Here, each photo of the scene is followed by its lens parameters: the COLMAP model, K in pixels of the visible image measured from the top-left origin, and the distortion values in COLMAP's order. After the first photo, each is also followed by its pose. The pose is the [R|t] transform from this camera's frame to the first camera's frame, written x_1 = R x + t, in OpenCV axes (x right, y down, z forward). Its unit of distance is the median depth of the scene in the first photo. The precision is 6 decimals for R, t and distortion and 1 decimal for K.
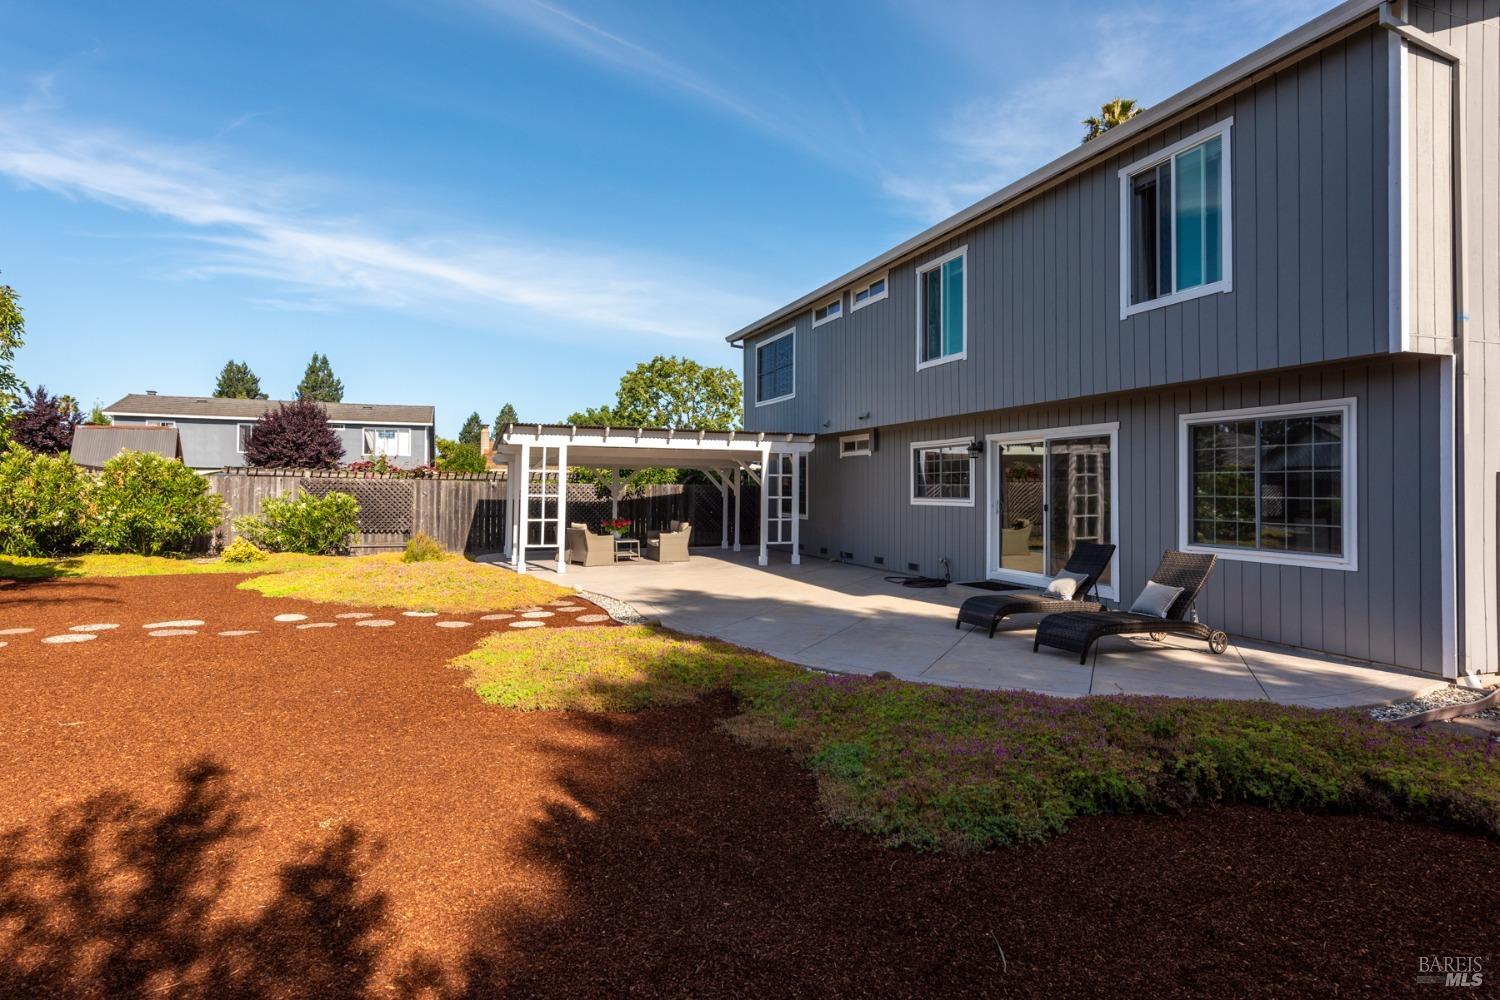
lens RADIAL K [[811.0, 0, 736.5], [0, 811.0, 486.0], [0, 0, 1]] dist [0.002735, -0.000229]
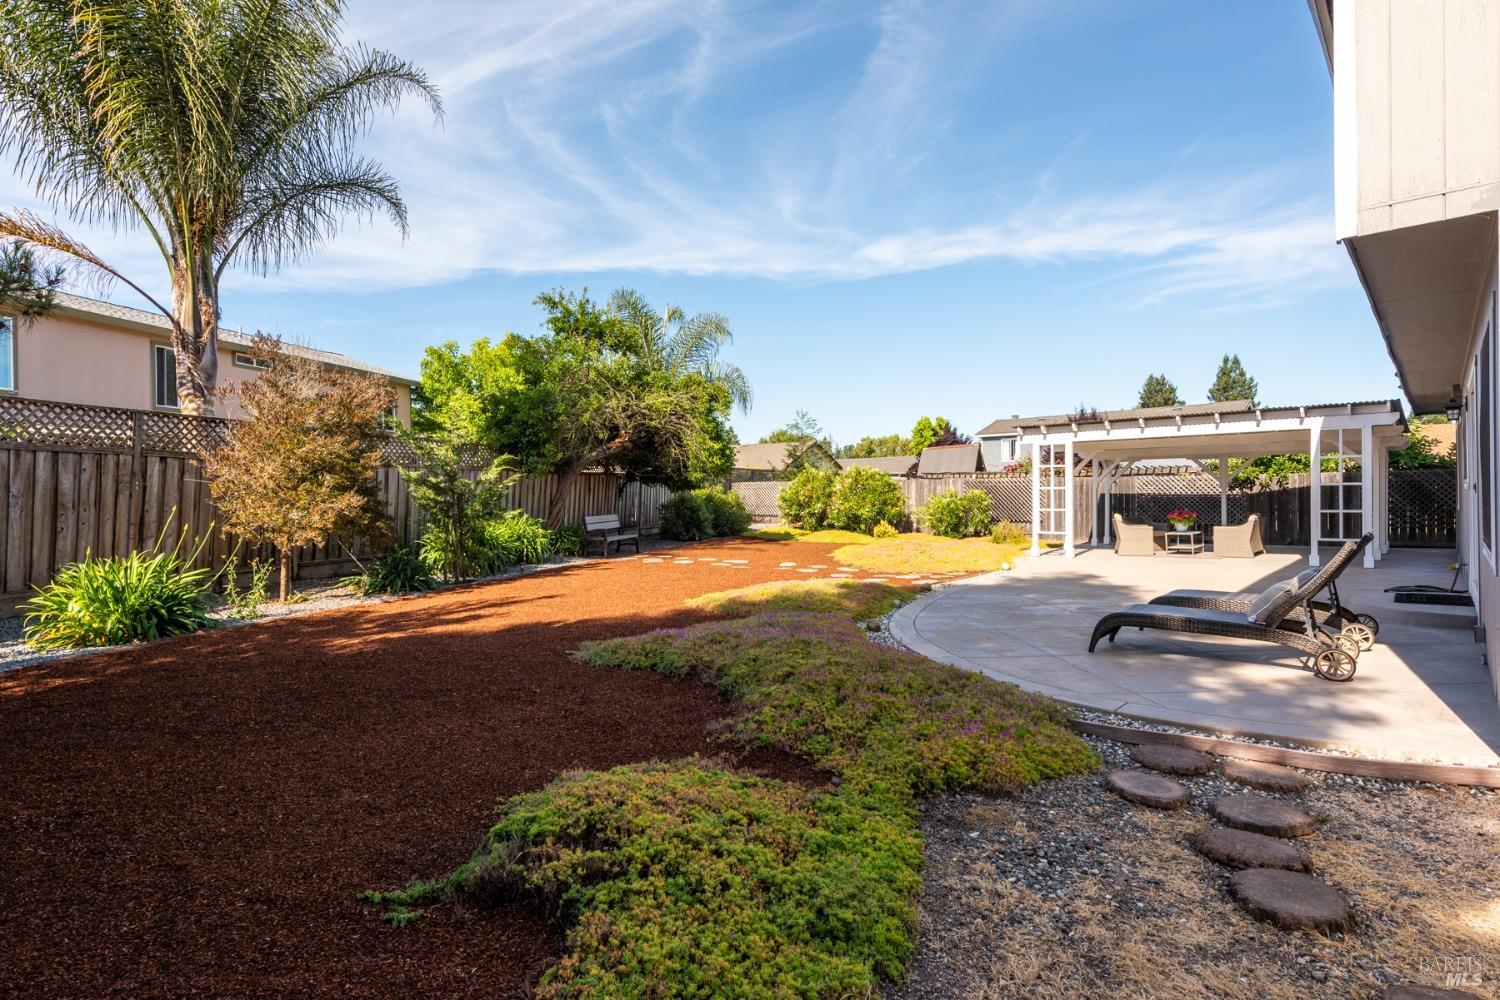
lens RADIAL K [[763.7, 0, 750.0], [0, 763.7, 500.0], [0, 0, 1]] dist [0.000937, 0.000087]
pose [[0.467831, -0.005821, -0.883799, 0.518187], [0.021612, 0.999755, 0.004855, 0.014685], [0.883554, -0.021372, 0.467842, 0.148609]]
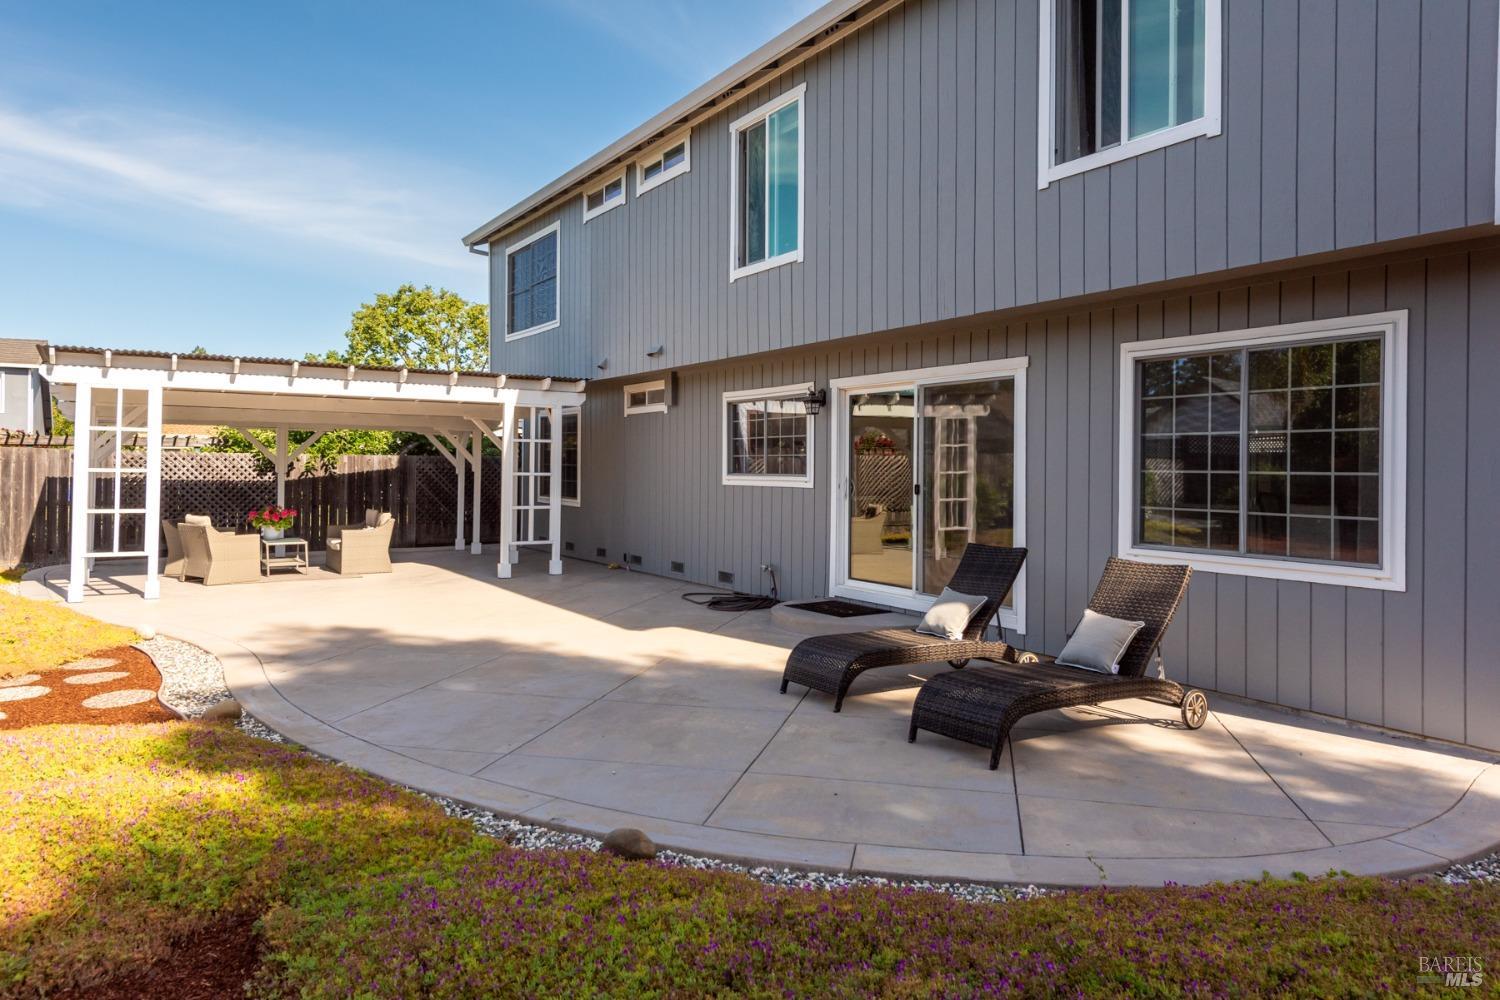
lens RADIAL K [[1008.6, 0, 750.0], [0, 1008.6, 500.0], [0, 0, 1]] dist [0.001797, 0.000168]
pose [[0.975699, -0.004211, 0.219075, 0.054409], [-0.004040, 0.999300, 0.037201, 0.004440], [-0.219078, -0.037182, 0.974999, 0.180895]]
